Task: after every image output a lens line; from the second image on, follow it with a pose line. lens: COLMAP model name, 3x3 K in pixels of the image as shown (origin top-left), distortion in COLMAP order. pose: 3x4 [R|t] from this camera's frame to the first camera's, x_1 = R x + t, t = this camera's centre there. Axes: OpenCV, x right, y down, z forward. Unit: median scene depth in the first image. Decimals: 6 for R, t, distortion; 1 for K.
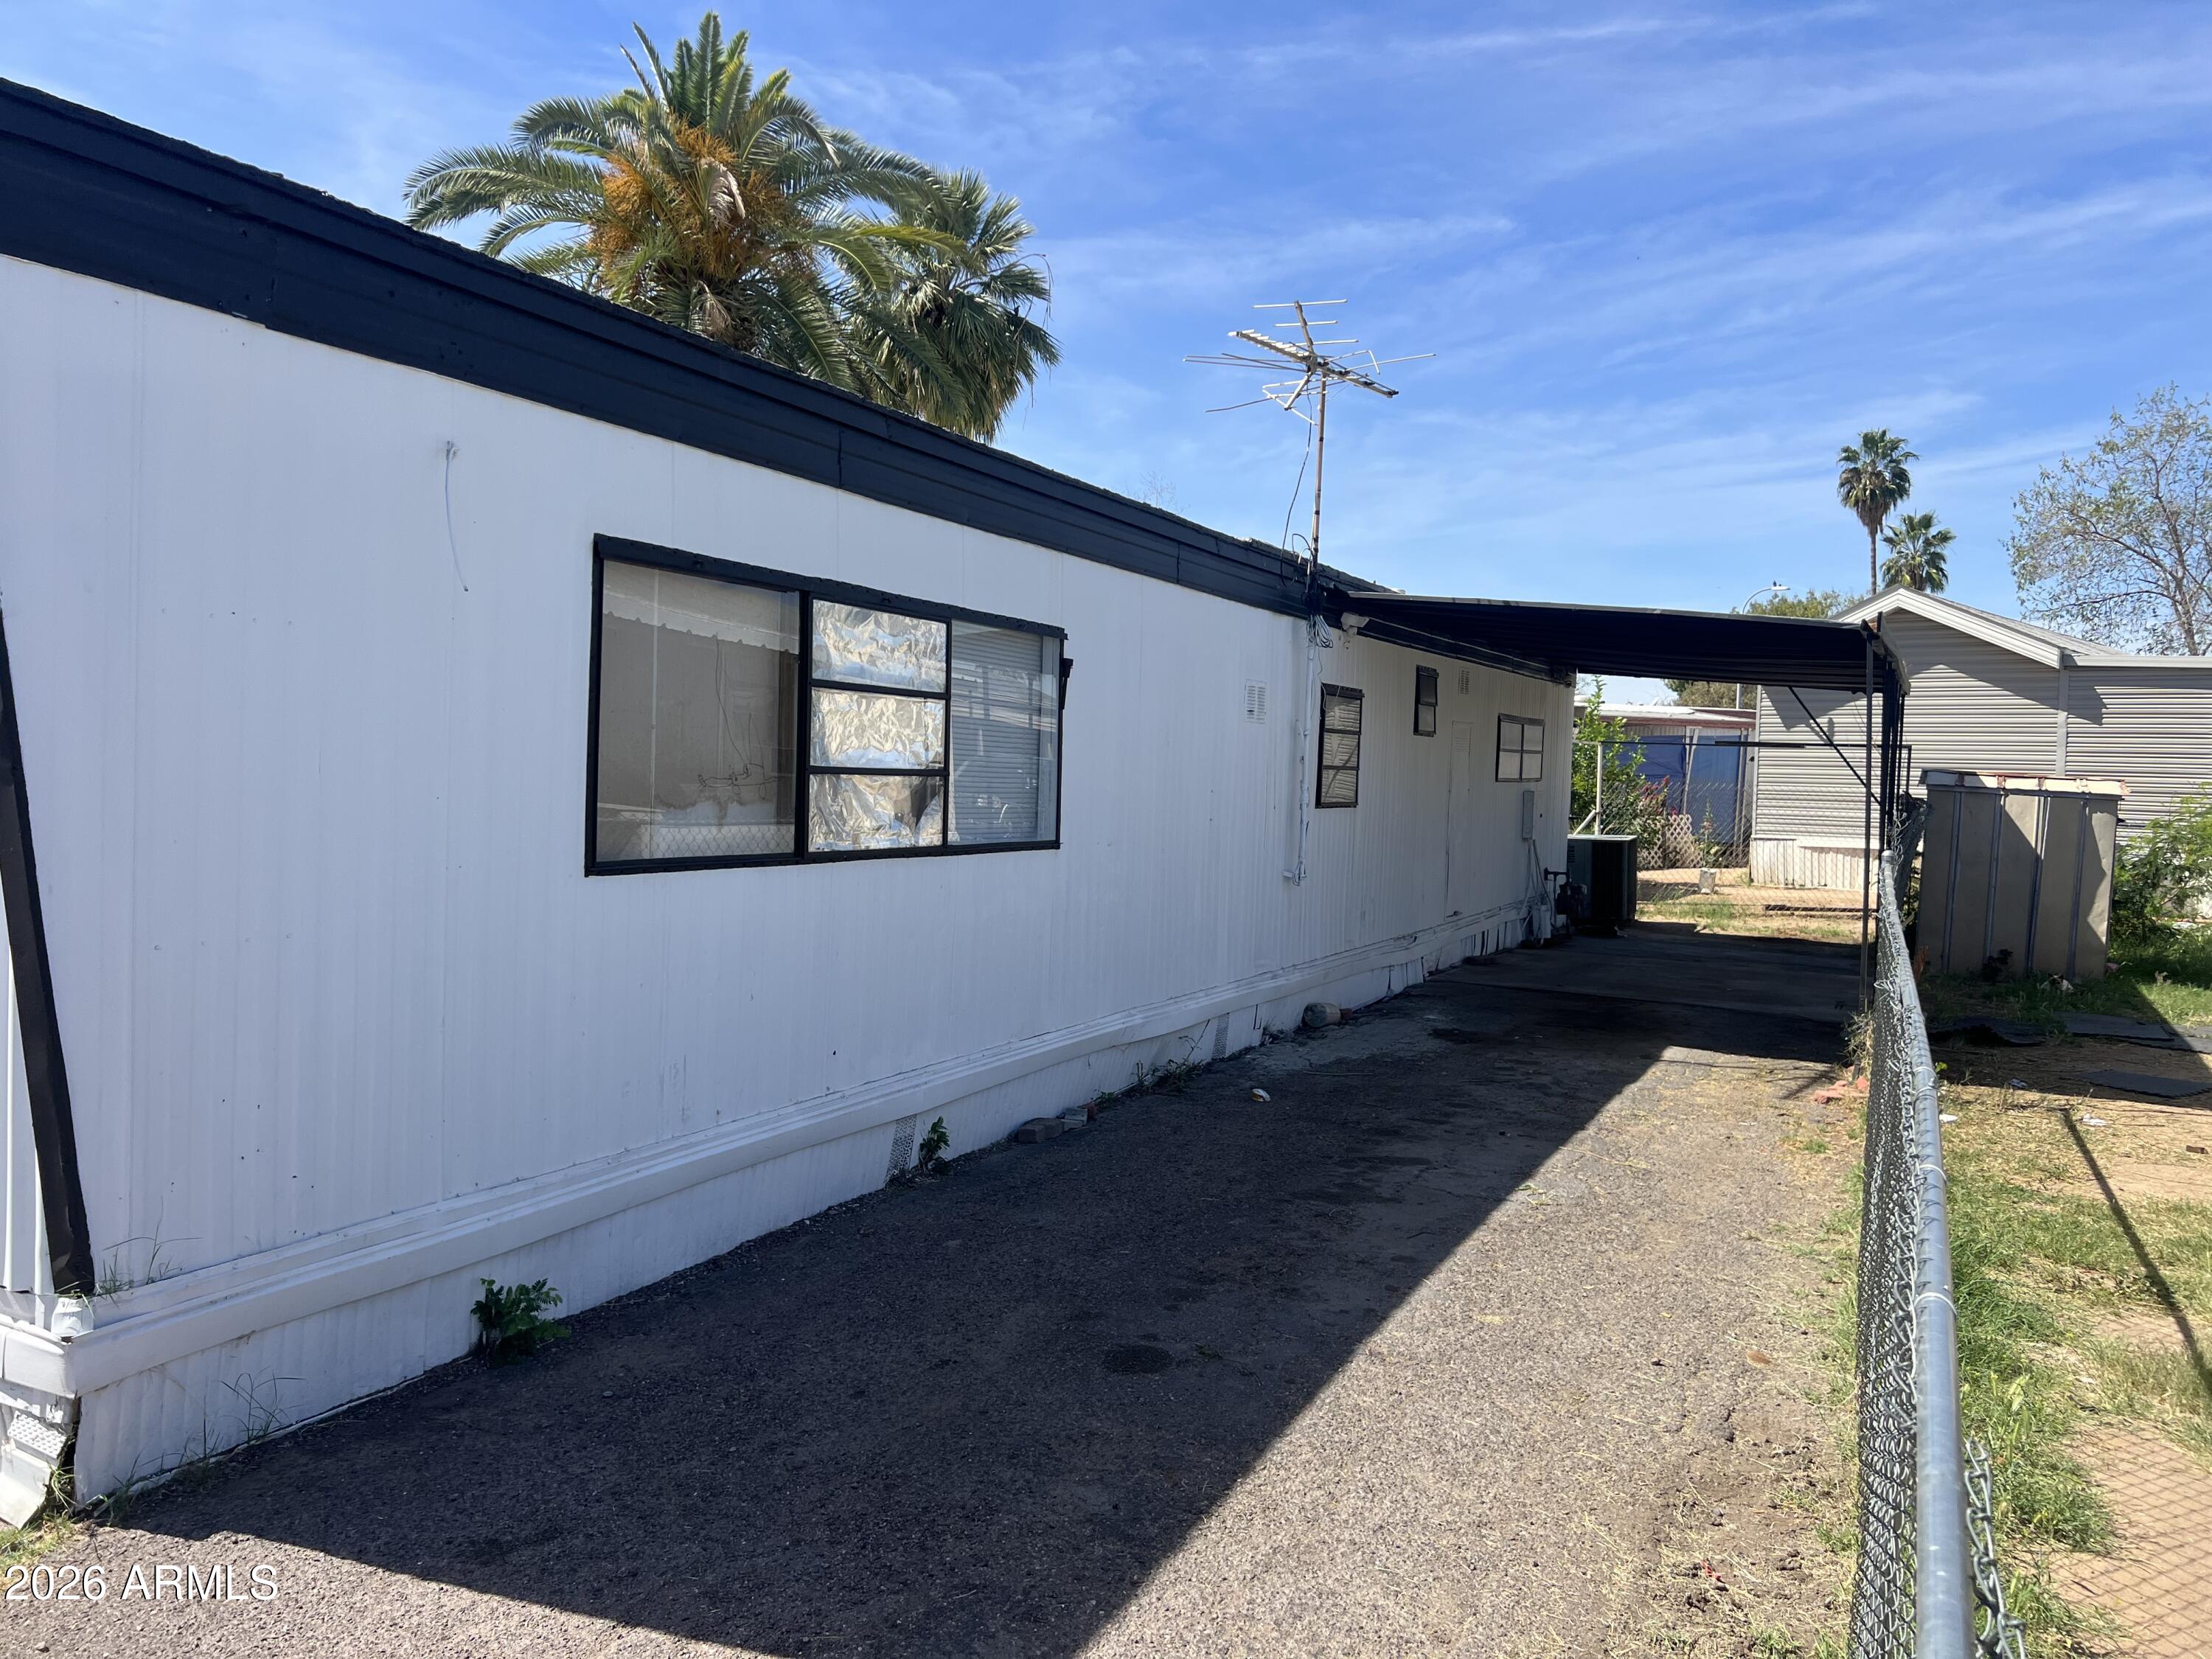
lens RADIAL K [[1667.3, 0, 1106.0], [0, 1667.3, 829.5], [0, 0, 1]] dist [0.047296, -0.047214]
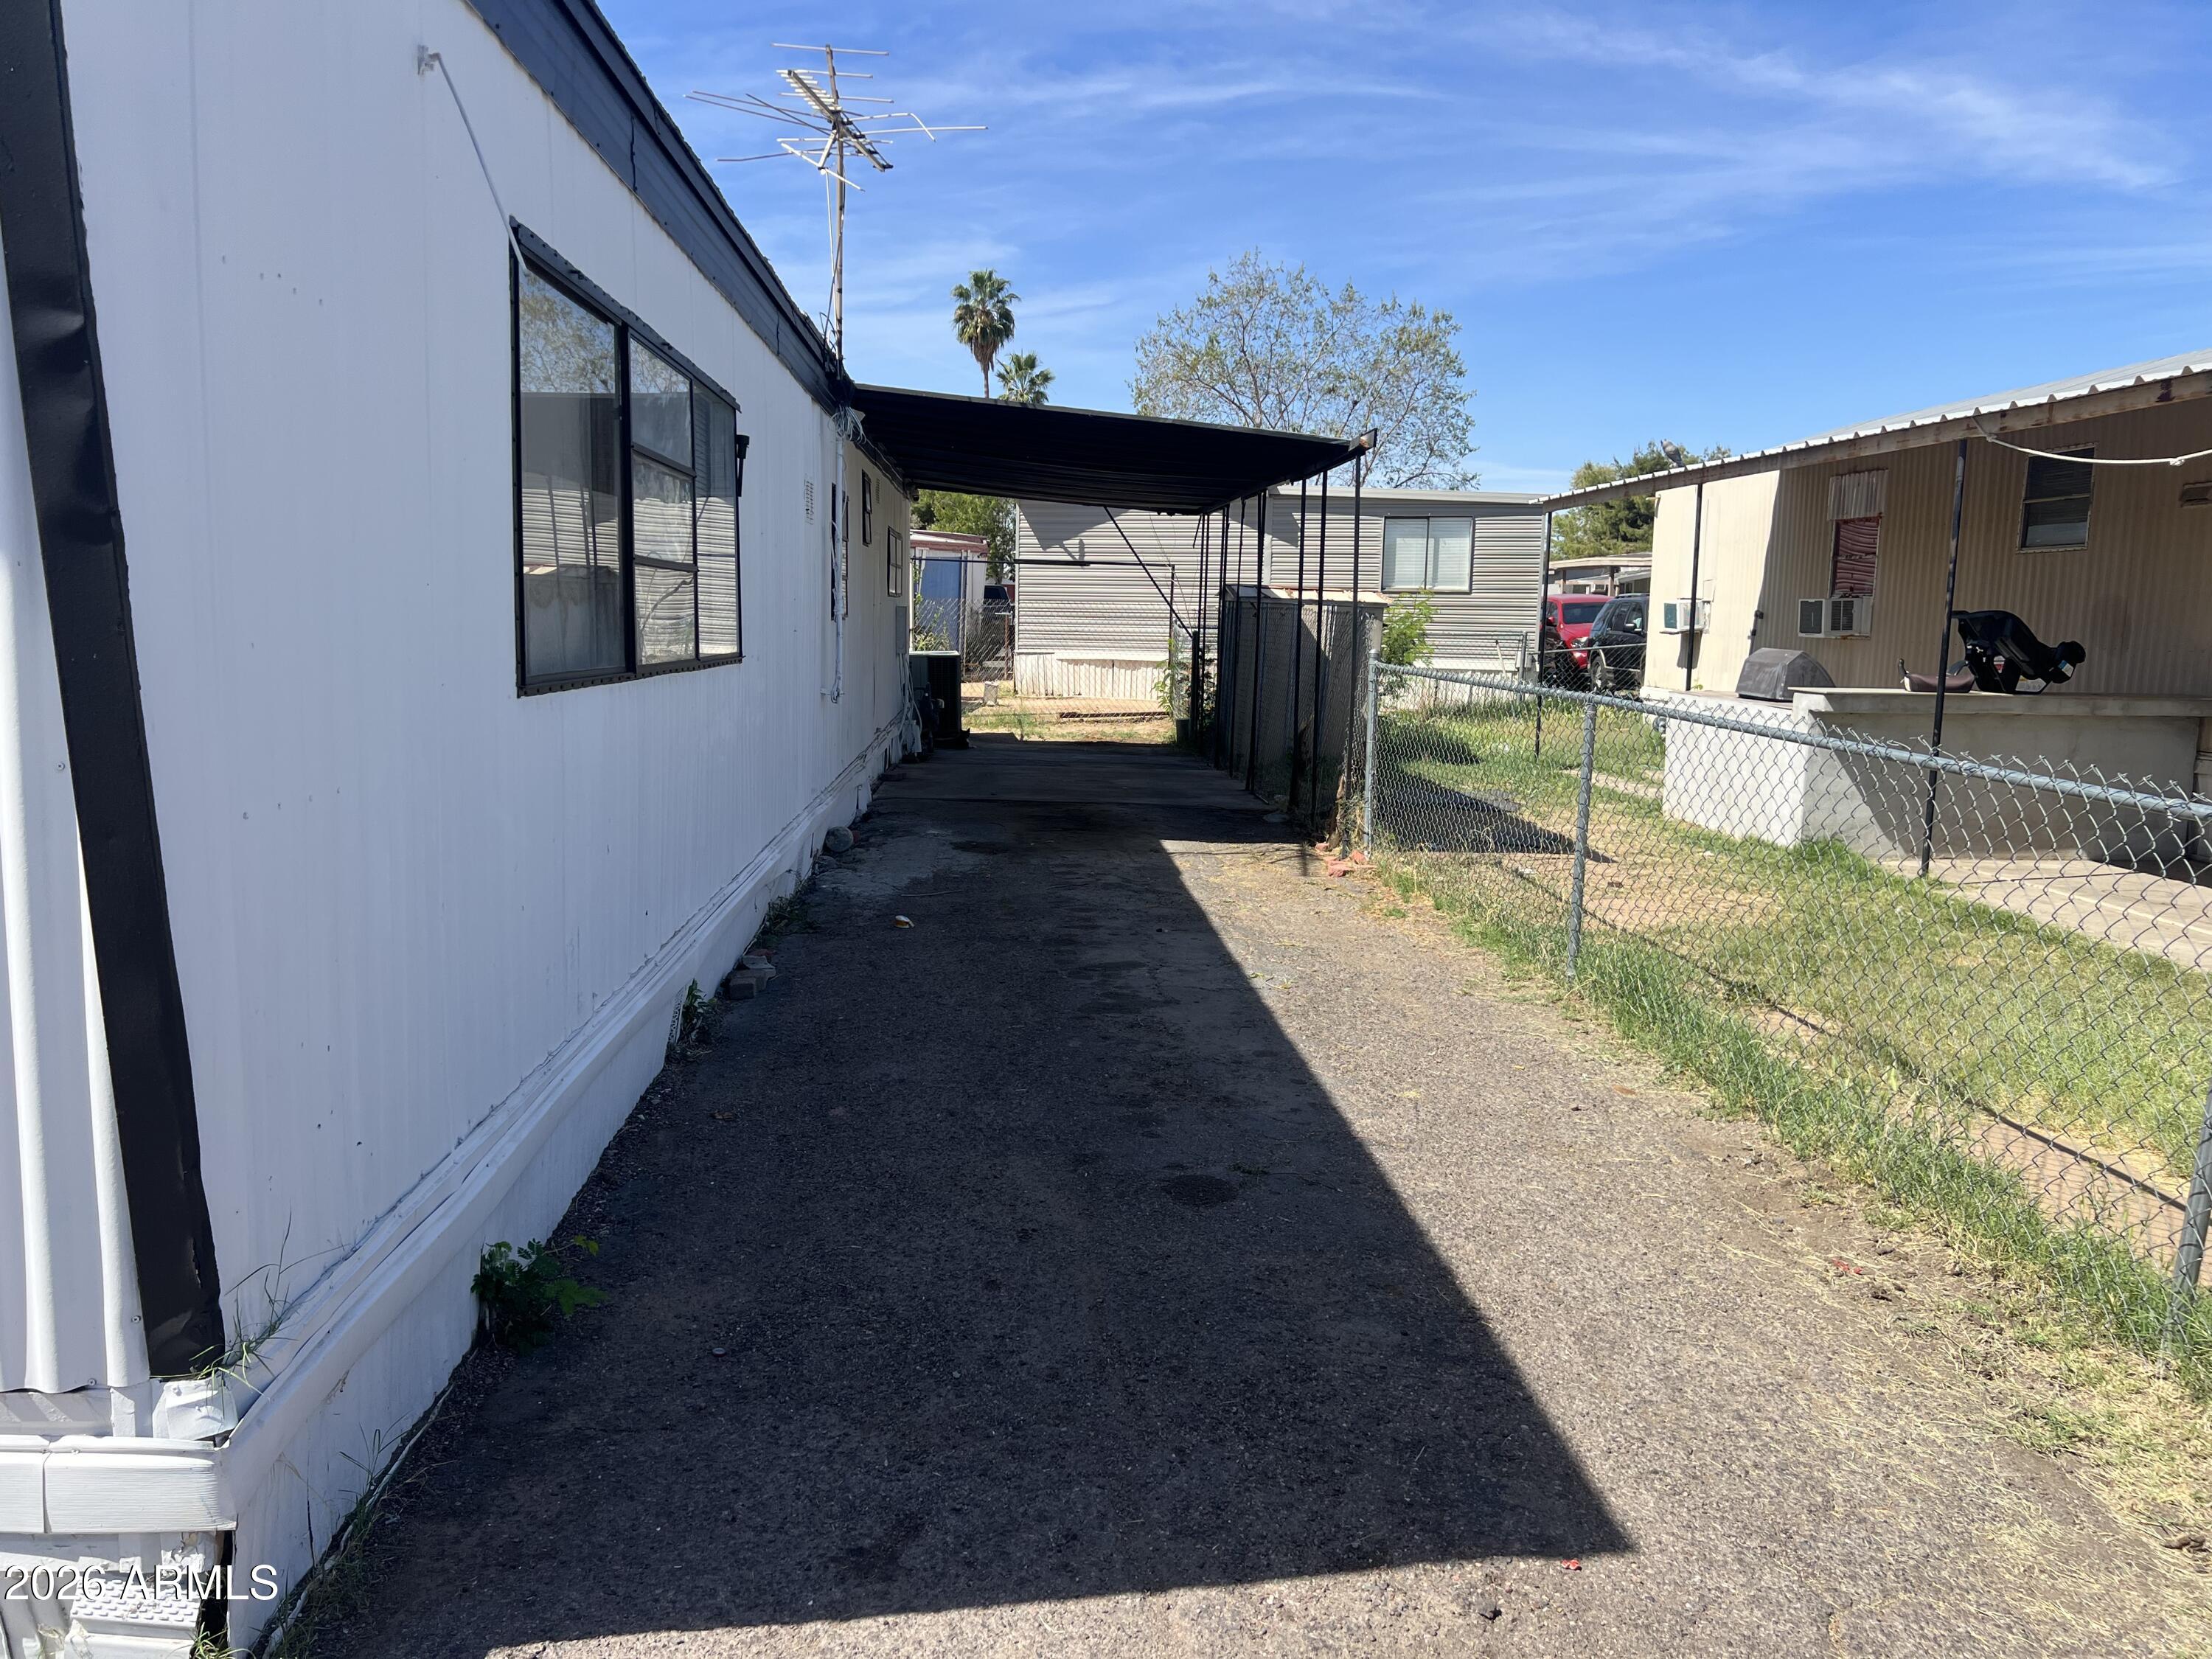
lens RADIAL K [[1653.5, 0, 1101.9], [0, 1653.5, 846.2], [0, 0, 1]] dist [0.083197, -0.092570]
pose [[0.870329, -0.081207, 0.485730, -0.409741], [0.025522, 0.992423, 0.120188, 0.010827], [-0.491810, -0.092206, 0.865807, 0.211862]]
